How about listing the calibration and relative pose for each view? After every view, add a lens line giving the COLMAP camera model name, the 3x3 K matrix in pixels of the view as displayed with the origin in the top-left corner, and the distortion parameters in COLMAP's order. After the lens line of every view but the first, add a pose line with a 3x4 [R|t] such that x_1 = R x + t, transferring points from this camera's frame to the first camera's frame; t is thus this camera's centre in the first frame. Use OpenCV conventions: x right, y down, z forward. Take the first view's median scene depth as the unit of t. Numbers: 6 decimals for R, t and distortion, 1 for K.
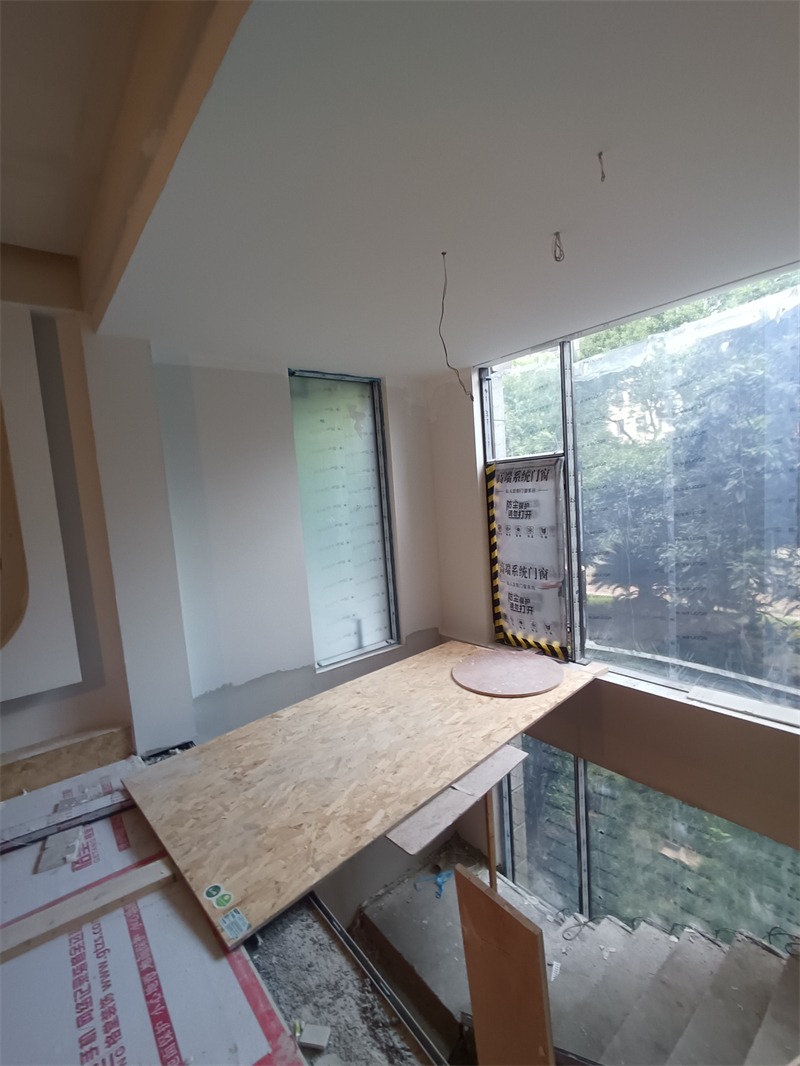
lens RADIAL K [[484.9, 0, 408.6], [0, 484.9, 535.6], [0, 0, 1]] dist [-0.006361, 0.002888]
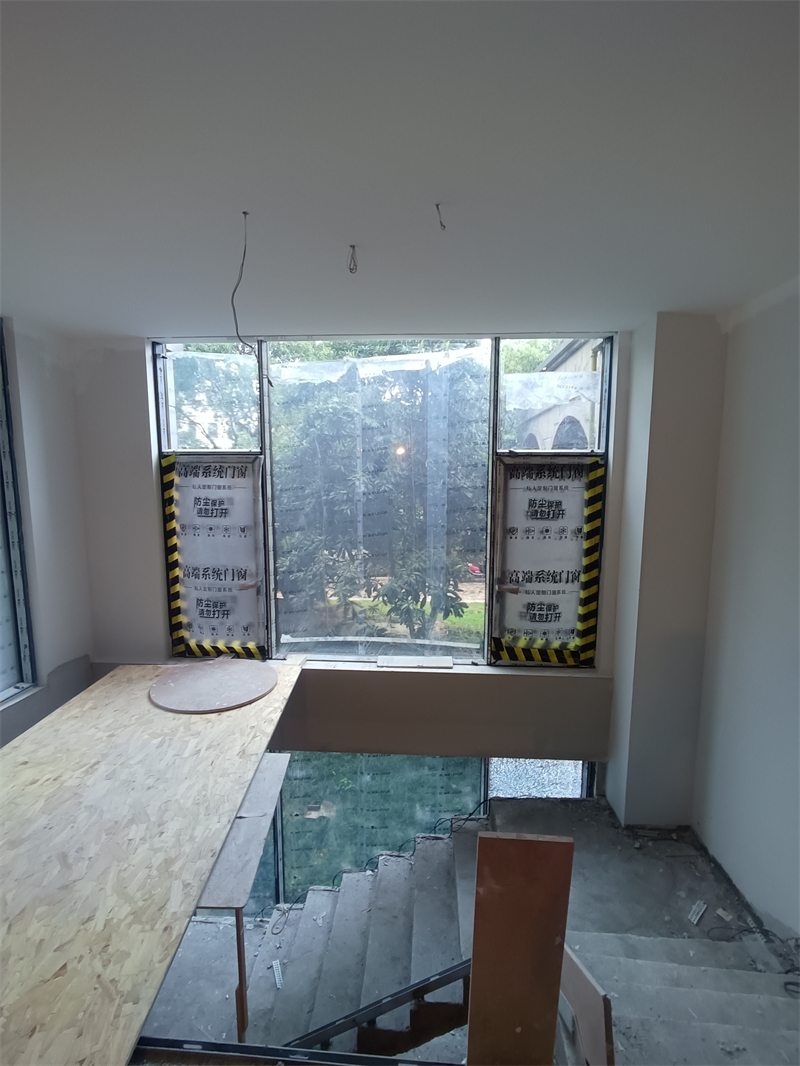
lens RADIAL K [[484.9, 0, 404.6], [0, 484.9, 535.9], [0, 0, 1]] dist [-0.006361, 0.002888]
pose [[0.674990, -0.017825, 0.737612, -0.214457], [0.020814, 0.999770, 0.005112, 0.004171], [-0.737533, 0.011902, 0.675206, 0.106572]]
